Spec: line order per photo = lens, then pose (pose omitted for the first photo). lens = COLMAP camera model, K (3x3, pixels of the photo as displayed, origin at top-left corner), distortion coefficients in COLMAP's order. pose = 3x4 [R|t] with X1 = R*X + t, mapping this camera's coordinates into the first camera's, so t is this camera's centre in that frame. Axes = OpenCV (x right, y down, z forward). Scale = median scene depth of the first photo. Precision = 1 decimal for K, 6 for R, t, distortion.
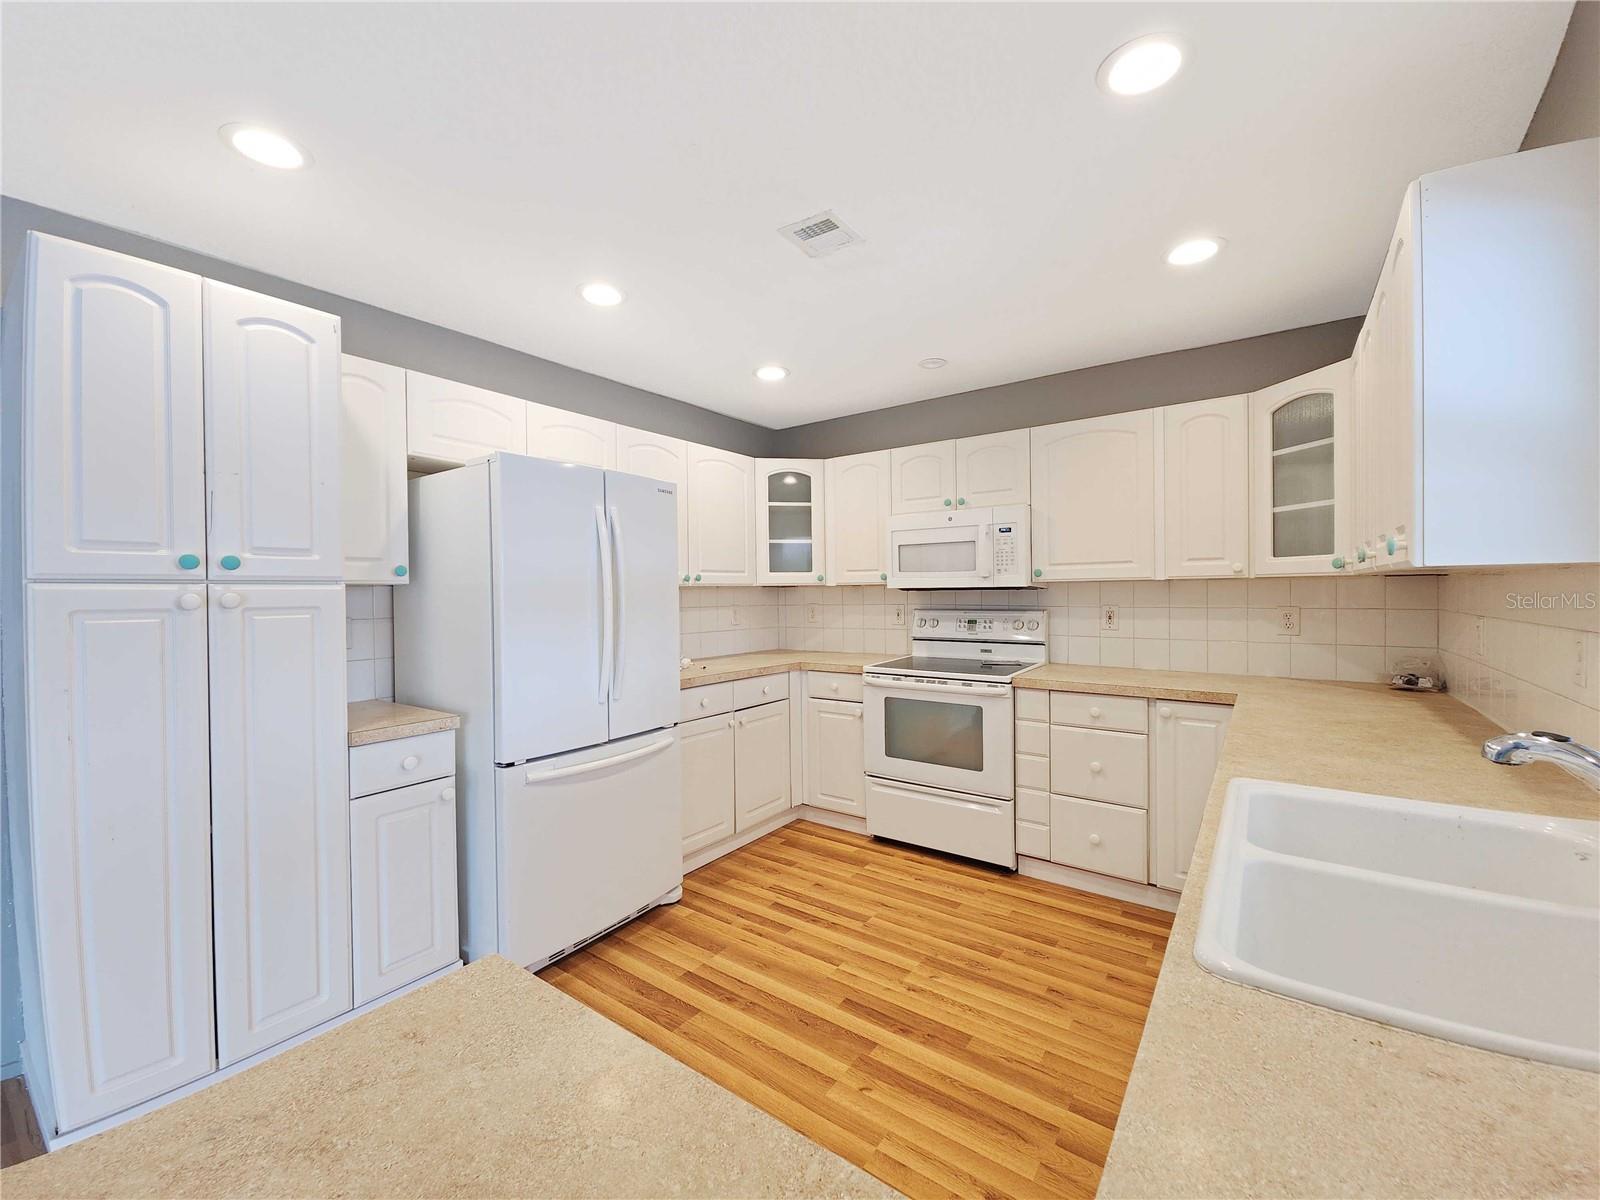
lens RADIAL K [[647.8, 0, 808.2], [0, 647.8, 598.3], [0, 0, 1]] dist [0.006036, -0.007926]
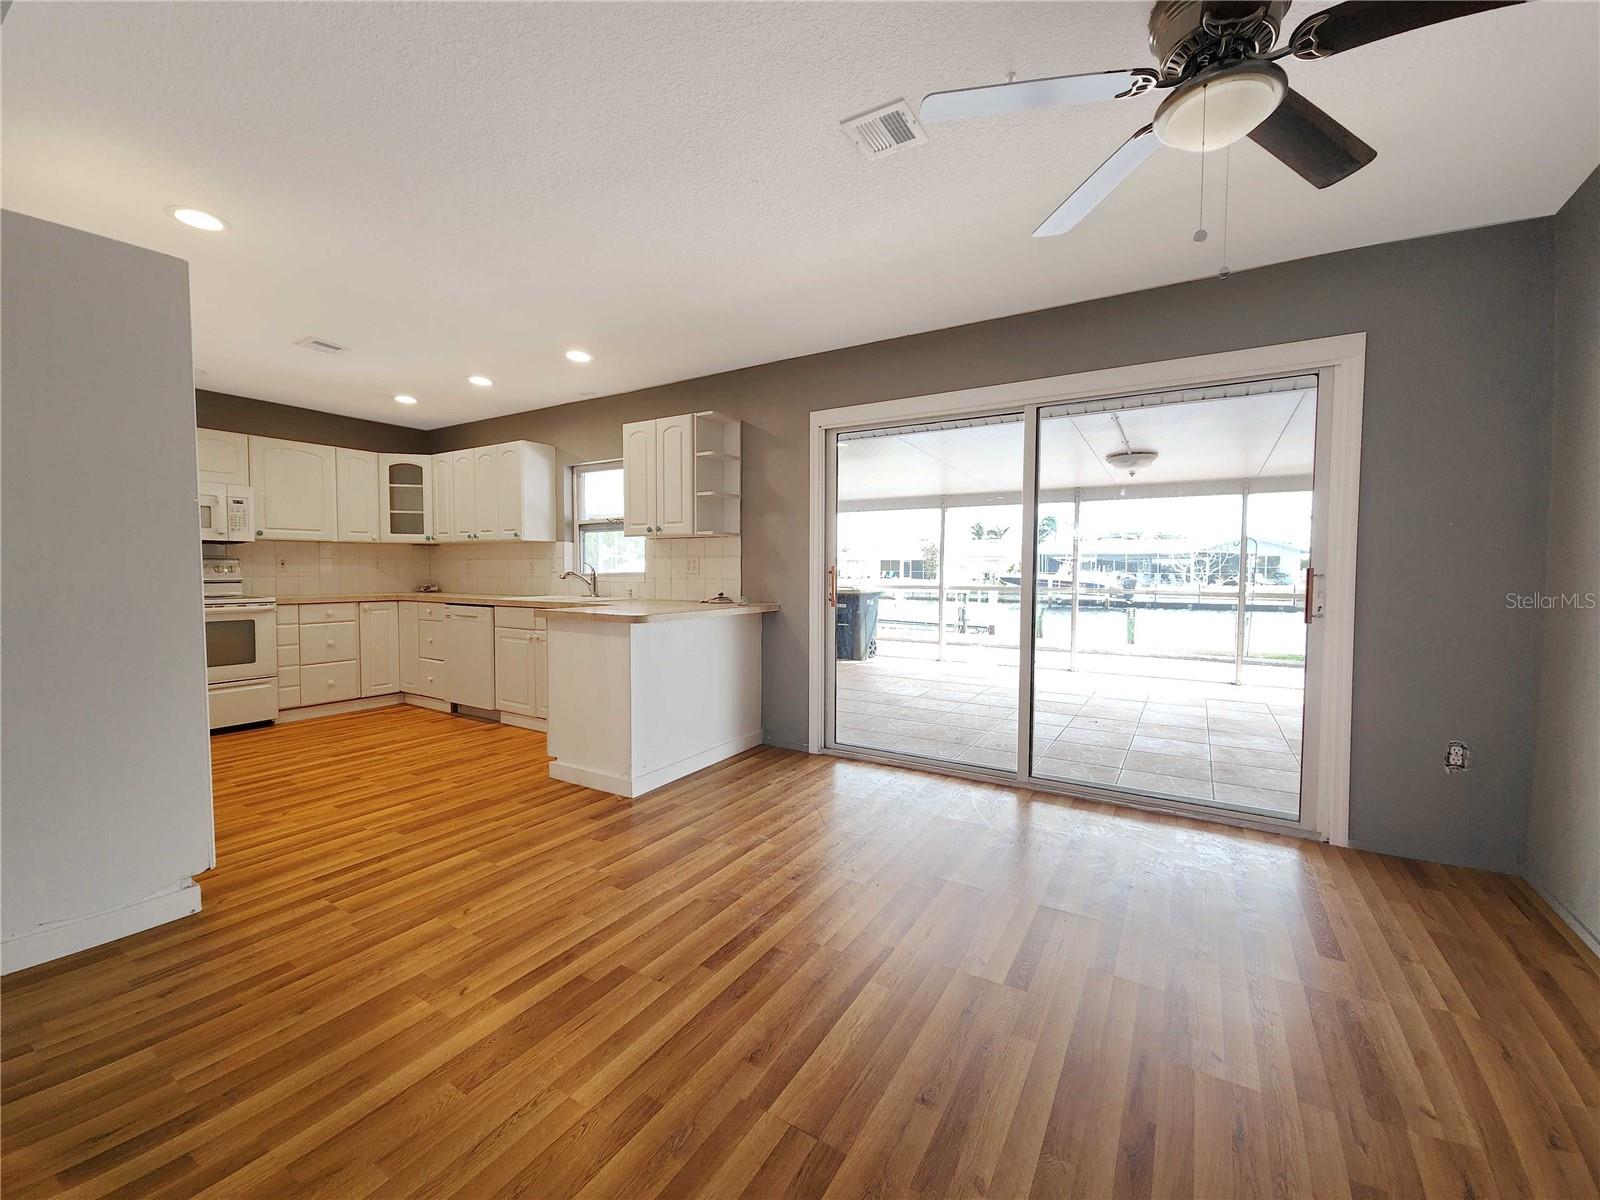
lens RADIAL K [[647.8, 0, 791.4], [0, 647.8, 595.4], [0, 0, 1]] dist [0.006036, -0.007926]
pose [[-0.080839, -0.029005, 0.996305, -1.359180], [0.011474, 0.999483, 0.030028, 0.081521], [-0.996661, 0.013859, -0.080465, -0.129366]]
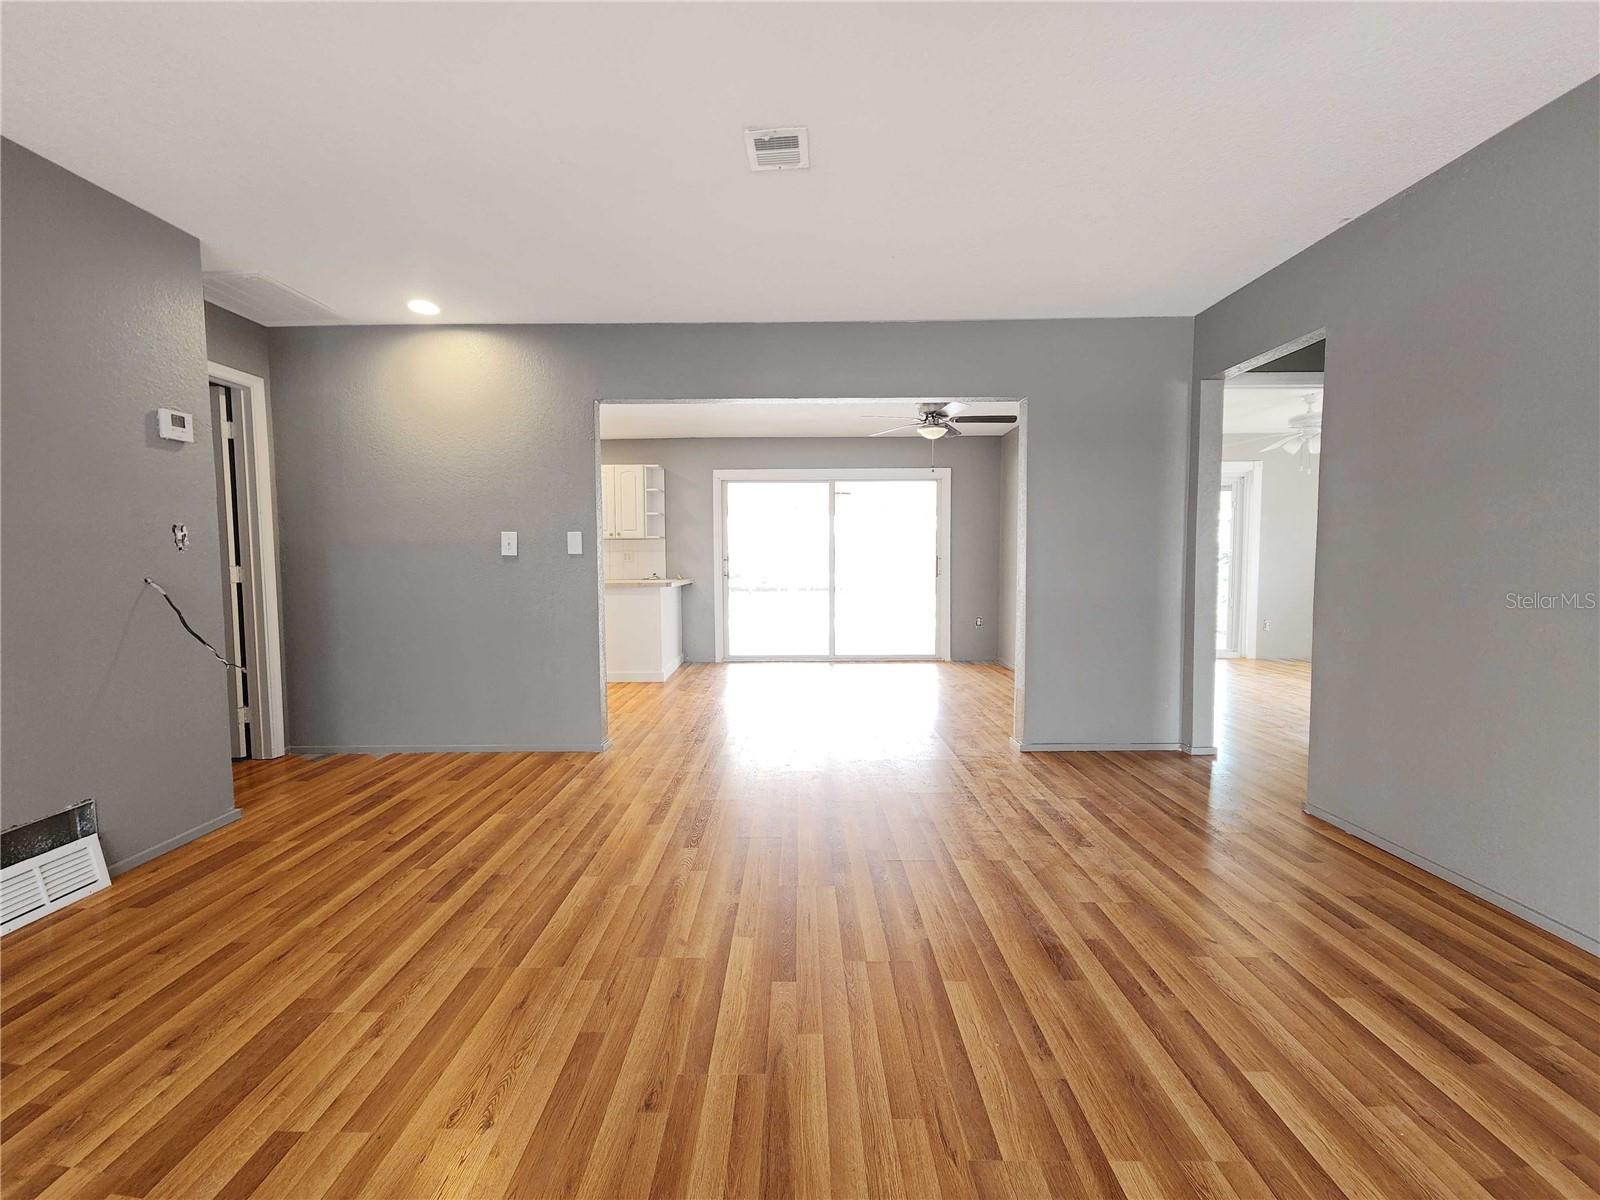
lens RADIAL K [[647.8, 0, 809.5], [0, 647.8, 591.7], [0, 0, 1]] dist [0.006036, -0.007926]
pose [[-0.597611, -0.019049, 0.801560, -2.142033], [0.032269, 0.998336, 0.047784, 0.088910], [-0.801136, 0.054422, -0.596003, 0.879381]]
